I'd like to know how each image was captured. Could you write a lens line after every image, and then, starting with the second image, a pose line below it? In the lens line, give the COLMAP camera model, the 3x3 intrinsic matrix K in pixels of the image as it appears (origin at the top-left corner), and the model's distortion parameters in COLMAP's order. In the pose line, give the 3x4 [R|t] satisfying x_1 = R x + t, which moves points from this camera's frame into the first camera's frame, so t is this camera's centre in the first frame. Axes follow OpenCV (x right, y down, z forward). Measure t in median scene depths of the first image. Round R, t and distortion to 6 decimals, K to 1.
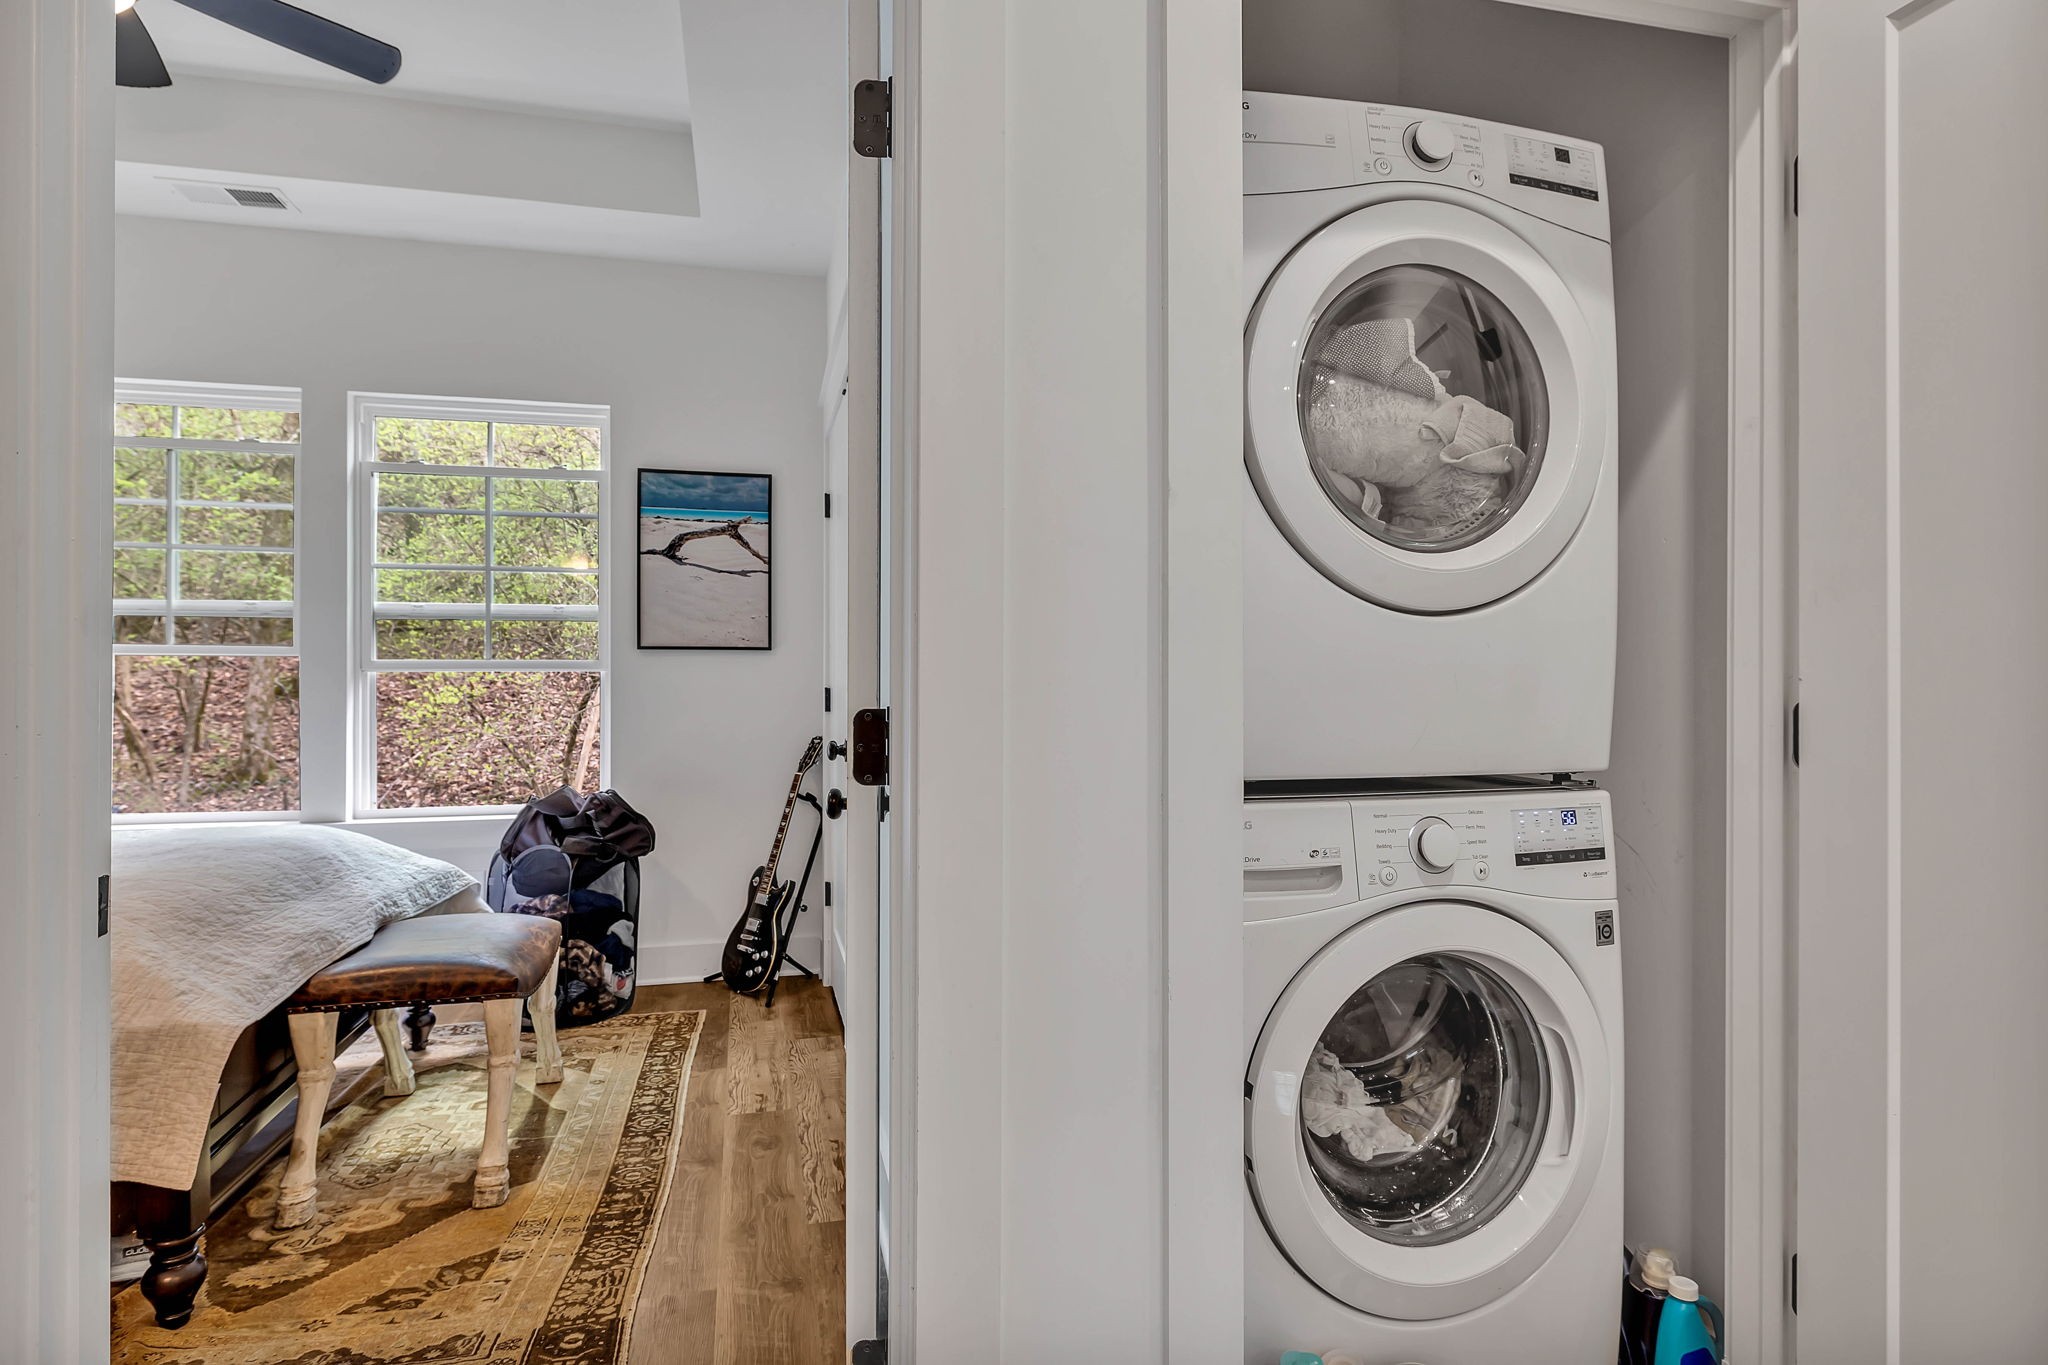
lens RADIAL K [[1191.3, 0, 1024.0], [0, 1191.3, 682.5], [0, 0, 1]] dist [-0.003564, 0.000431]
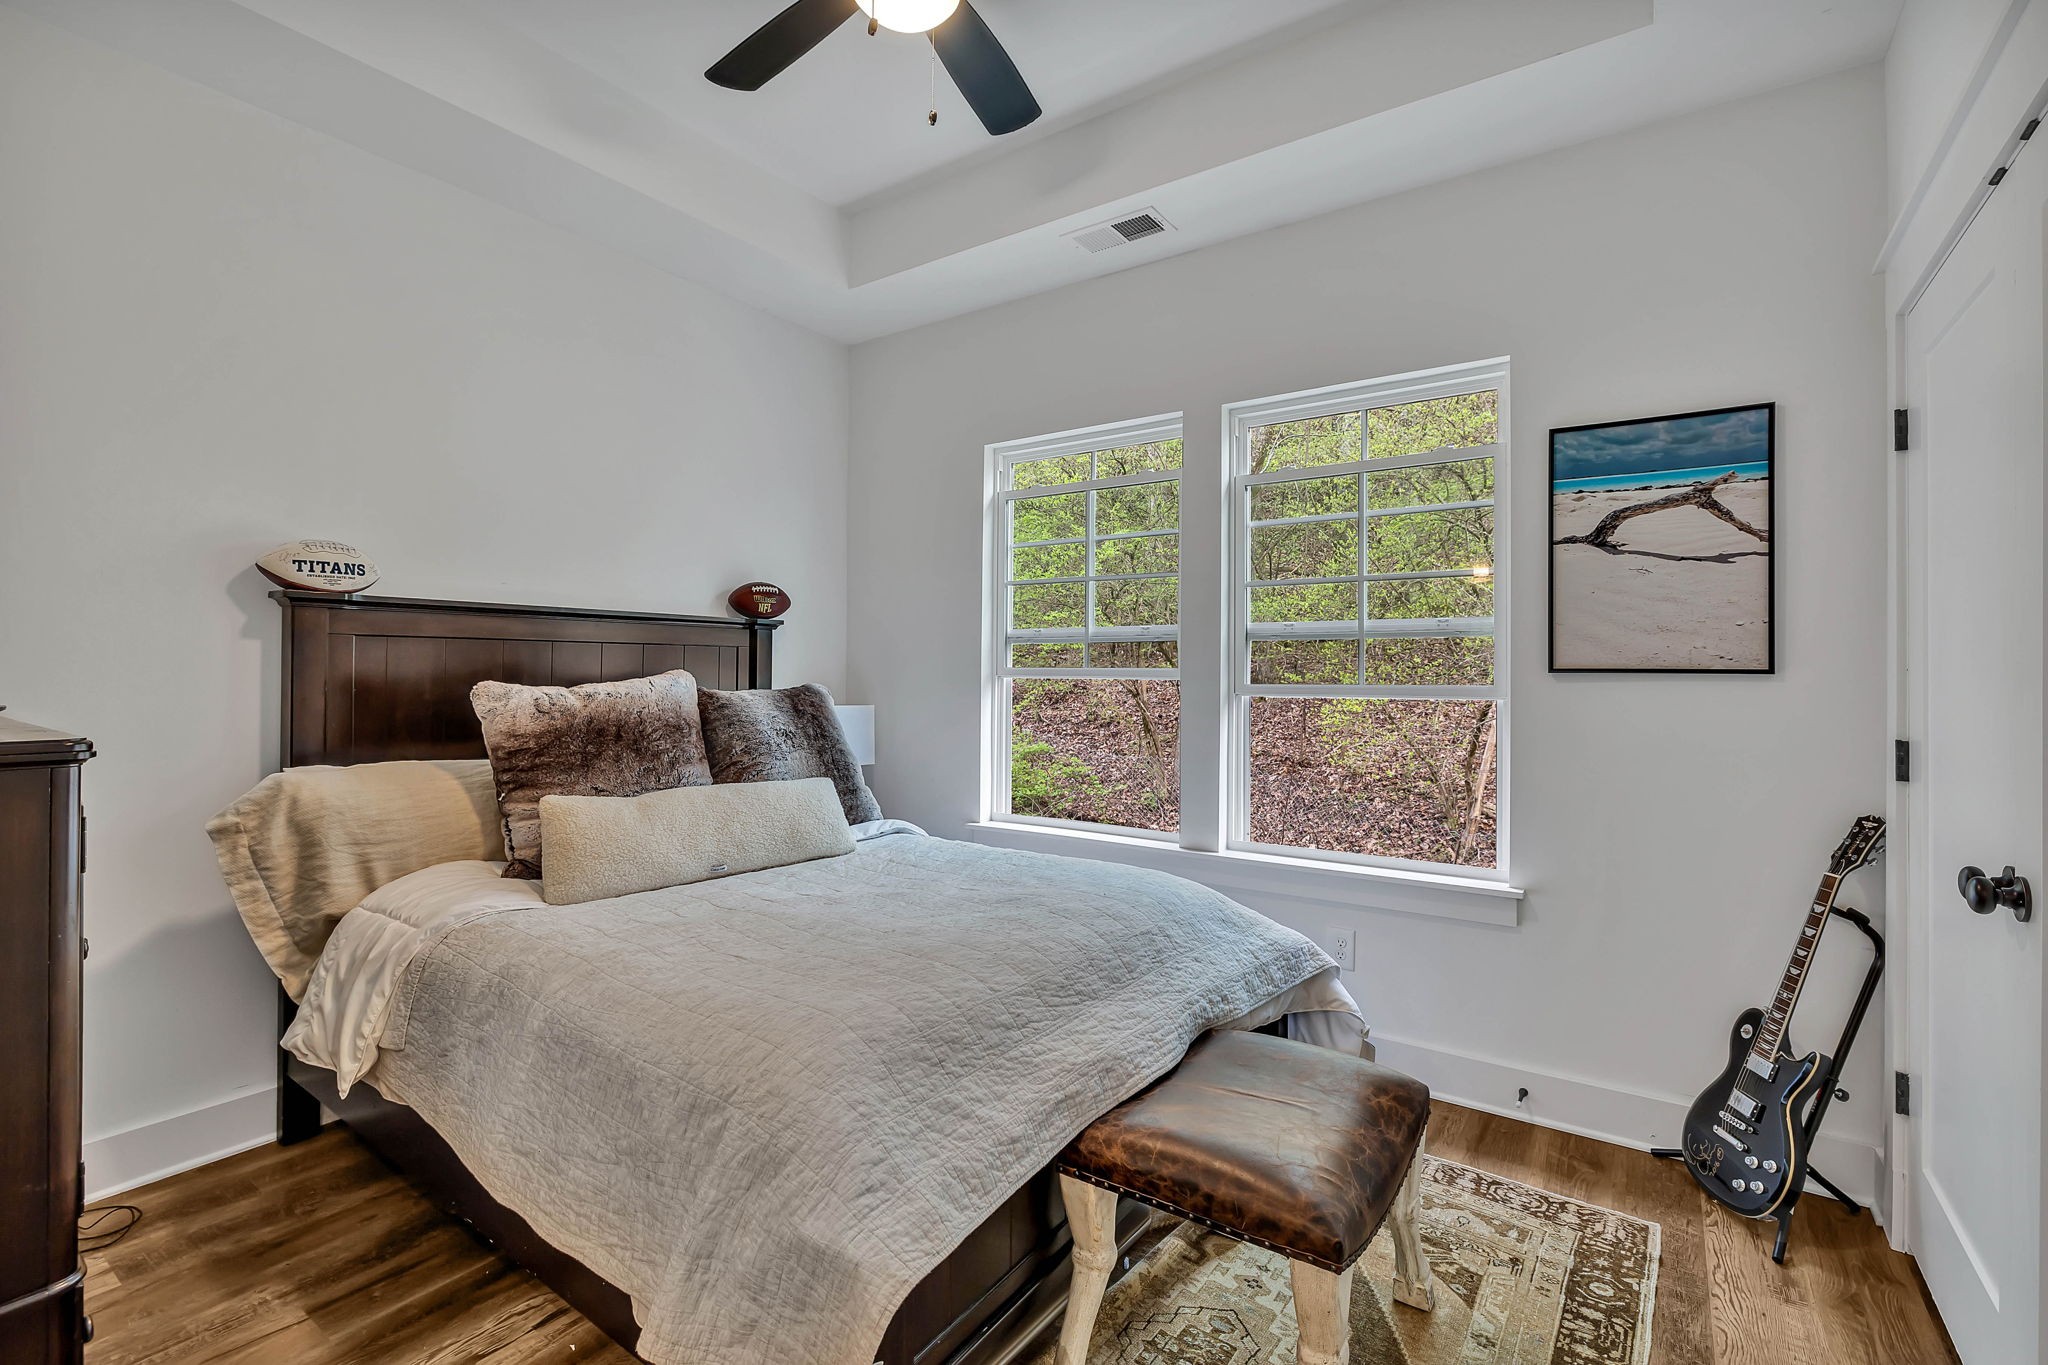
lens RADIAL K [[941.4, 0, 1027.8], [0, 941.4, 676.3], [0, 0, 1]] dist [-0.002734, -0.000037]
pose [[0.687680, 0.003162, -0.726007, -0.122710], [-0.001312, 0.999994, 0.003113, -0.027309], [0.726013, -0.001188, 0.687680, 0.362282]]
